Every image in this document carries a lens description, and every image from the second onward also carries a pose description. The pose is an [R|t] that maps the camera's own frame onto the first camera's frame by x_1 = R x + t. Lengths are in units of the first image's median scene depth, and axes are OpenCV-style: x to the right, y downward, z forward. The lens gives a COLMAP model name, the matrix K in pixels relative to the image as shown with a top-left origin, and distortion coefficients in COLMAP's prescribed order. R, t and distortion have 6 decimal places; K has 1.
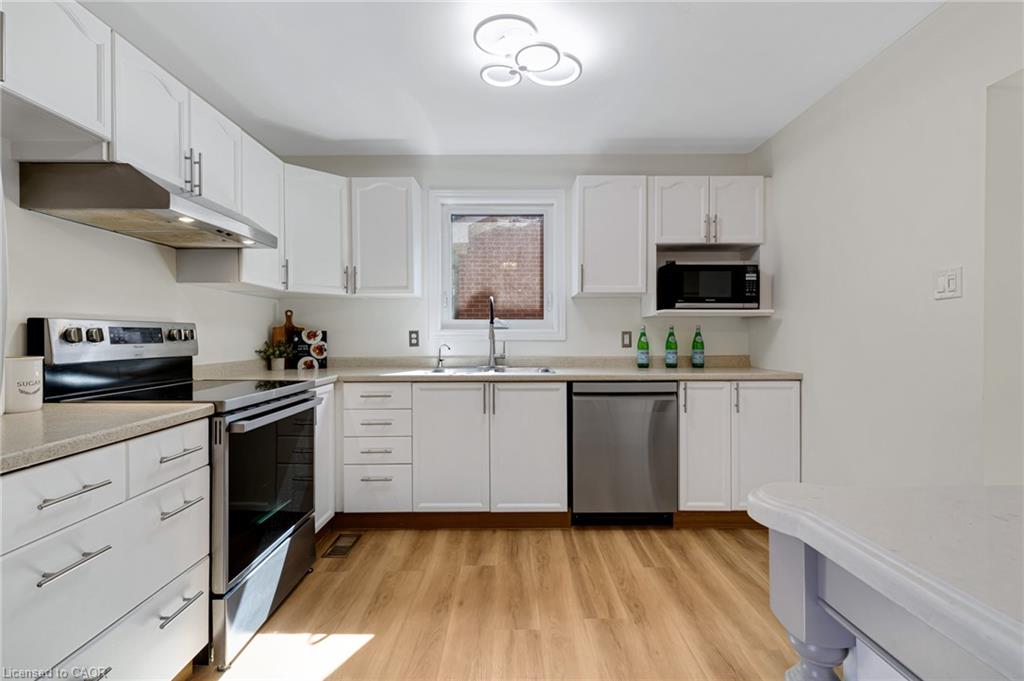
lens RADIAL K [[484.1, 0, 509.2], [0, 484.1, 339.5], [0, 0, 1]] dist [0.001577, 0.001770]
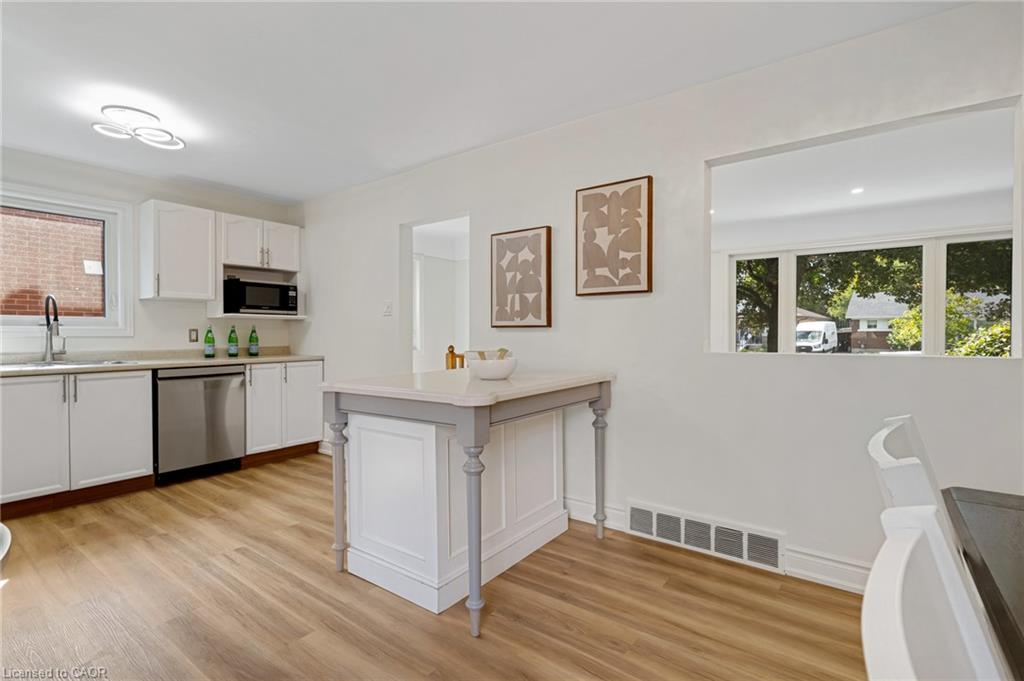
lens RADIAL K [[484.1, 0, 511.4], [0, 484.1, 334.8], [0, 0, 1]] dist [0.001577, 0.001770]
pose [[0.596904, -0.003205, 0.802306, -0.300514], [0.004774, 0.999989, 0.000443, 0.001793], [-0.802298, 0.003565, 0.596913, -0.442516]]
